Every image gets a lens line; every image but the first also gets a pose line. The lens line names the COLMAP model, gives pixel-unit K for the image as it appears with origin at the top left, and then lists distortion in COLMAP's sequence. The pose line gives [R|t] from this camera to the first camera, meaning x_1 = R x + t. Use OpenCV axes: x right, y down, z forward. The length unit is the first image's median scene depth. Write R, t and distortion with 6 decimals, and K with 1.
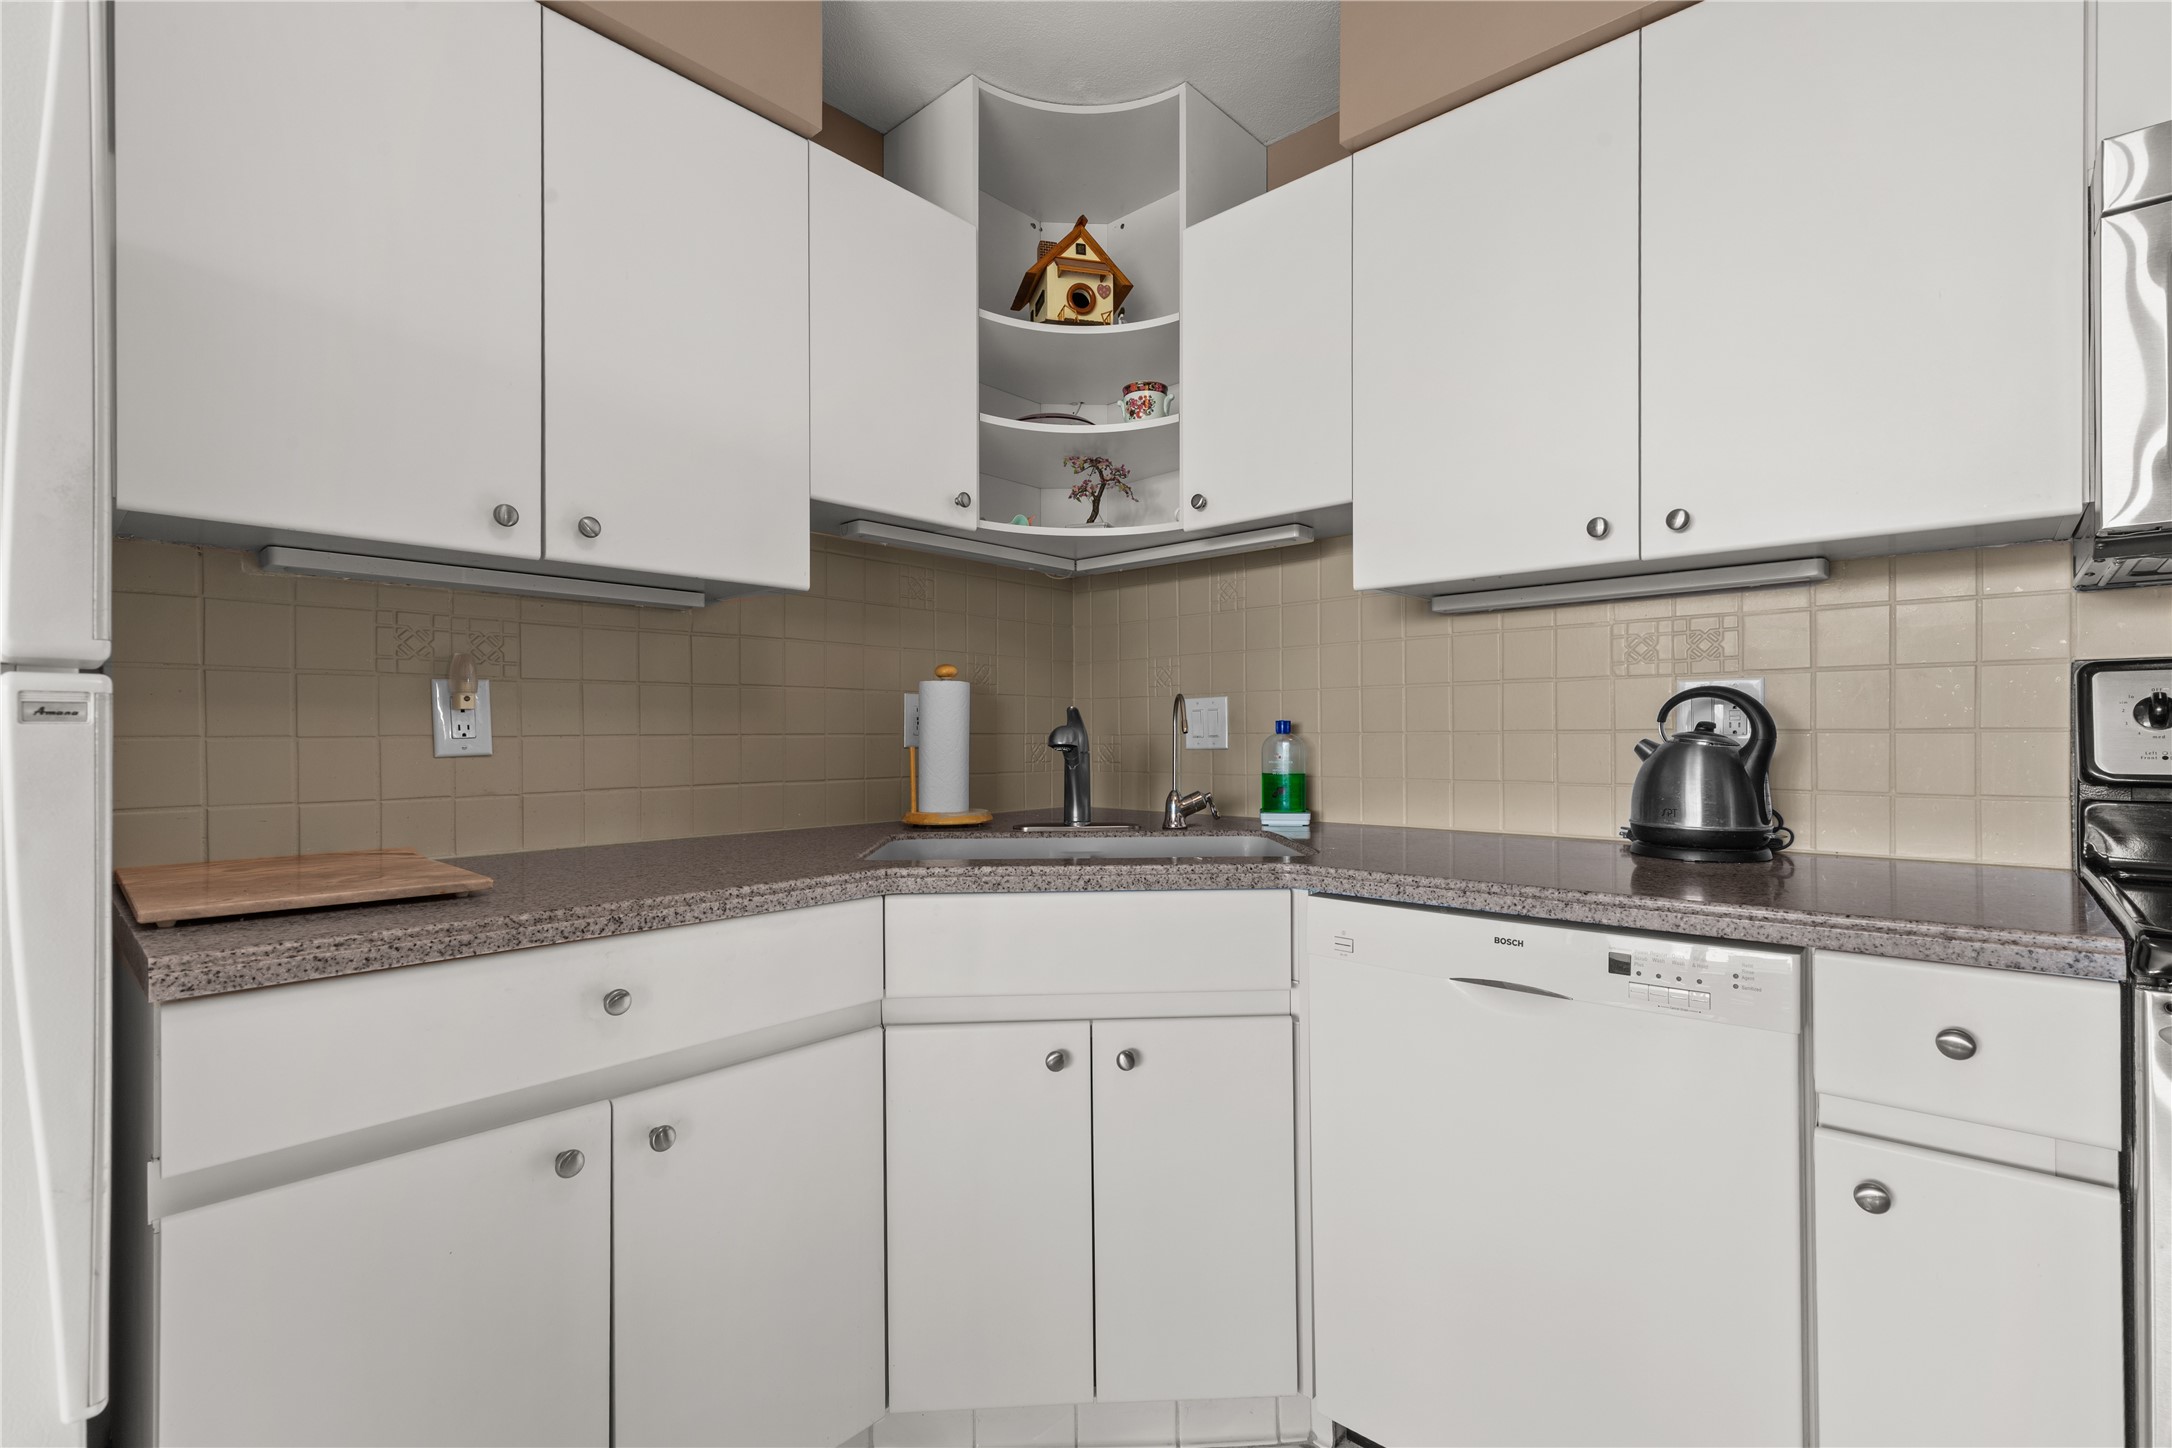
lens RADIAL K [[975.3, 0, 1098.0], [0, 975.3, 736.1], [0, 0, 1]] dist [0.005307, -0.001491]
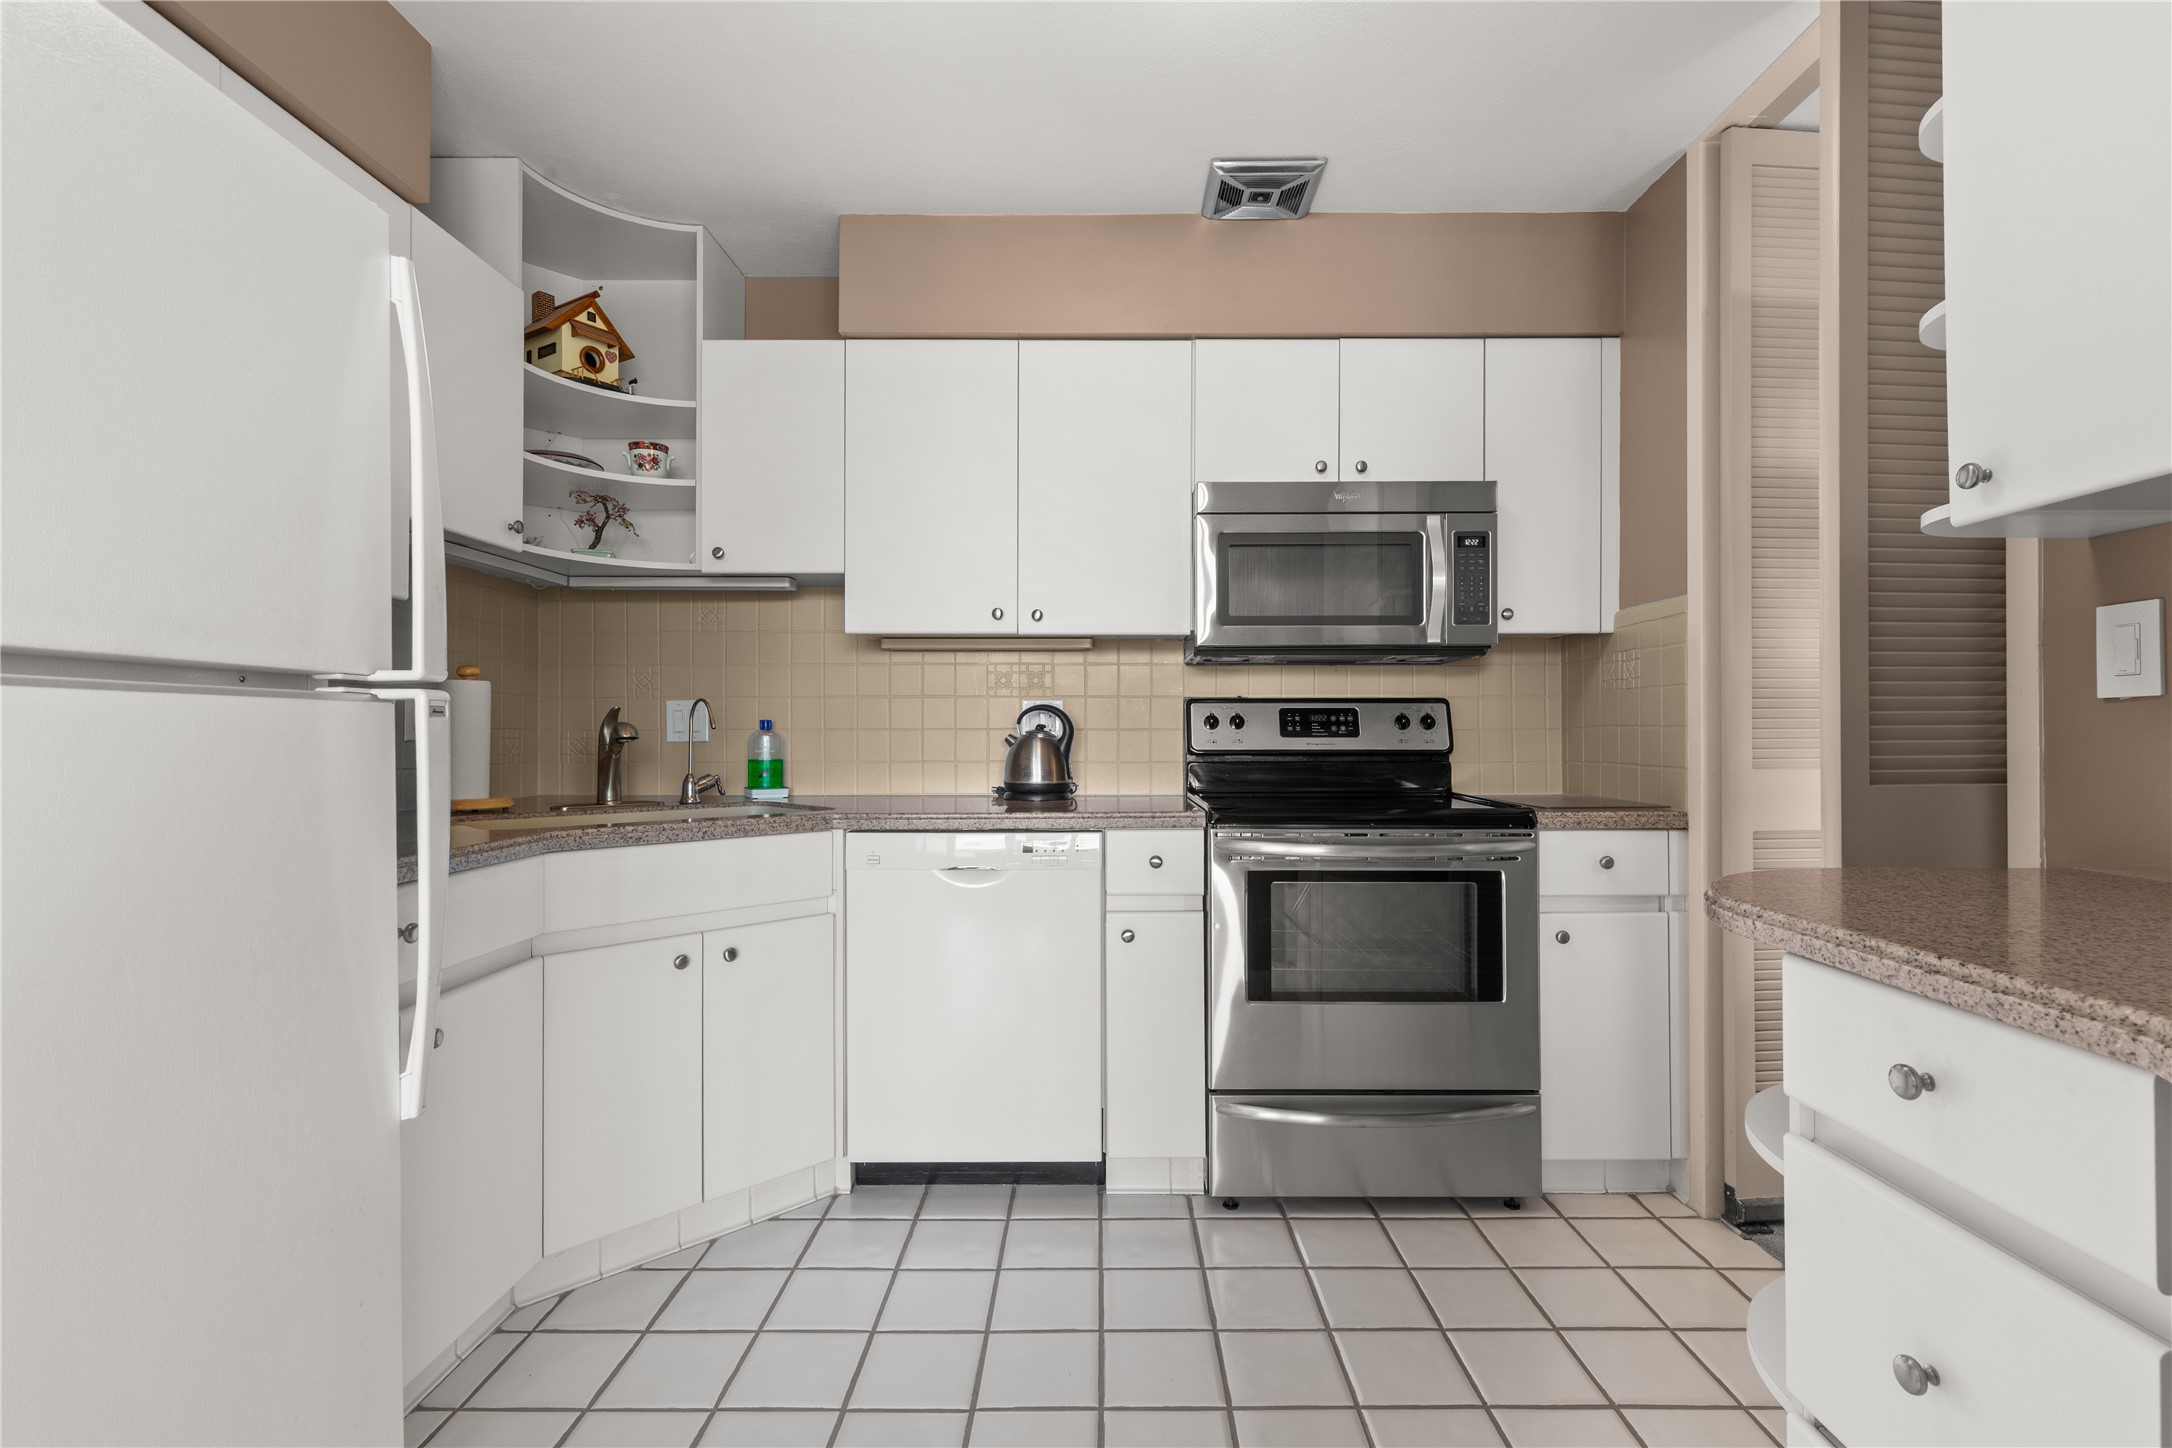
lens RADIAL K [[975.3, 0, 1135.4], [0, 975.3, 720.2], [0, 0, 1]] dist [0.005307, -0.001491]
pose [[0.726037, 0.012335, 0.687545, -0.457844], [-0.001754, 0.999869, -0.016086, 0.006185], [-0.687654, 0.010473, 0.725963, -0.397533]]
